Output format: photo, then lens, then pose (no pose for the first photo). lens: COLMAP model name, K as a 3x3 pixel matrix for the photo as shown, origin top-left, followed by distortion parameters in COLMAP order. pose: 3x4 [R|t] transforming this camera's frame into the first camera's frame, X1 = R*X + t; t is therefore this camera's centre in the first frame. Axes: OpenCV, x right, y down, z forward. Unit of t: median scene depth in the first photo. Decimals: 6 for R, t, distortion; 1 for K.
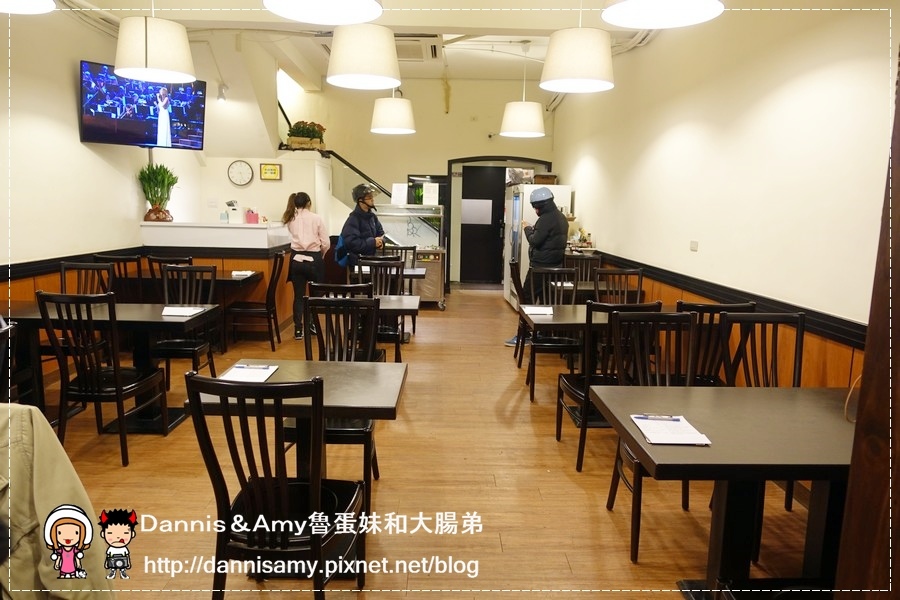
lens RADIAL K [[611.9, 0, 450.0], [0, 611.9, 300.0], [0, 0, 1]] dist [0.007121, 0.000898]
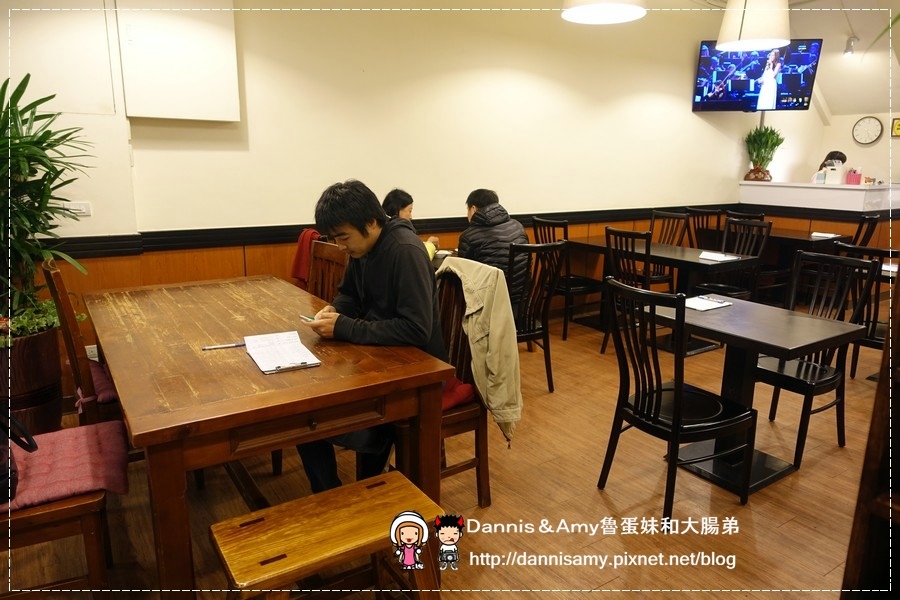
lens RADIAL K [[611.9, 0, 450.0], [0, 611.9, 300.0], [0, 0, 1]] dist [0.007121, 0.000898]
pose [[0.520821, 0.176095, -0.835306, 0.183613], [-0.129293, 0.983477, 0.126717, 0.010984], [0.843818, 0.042003, 0.534983, -0.021339]]
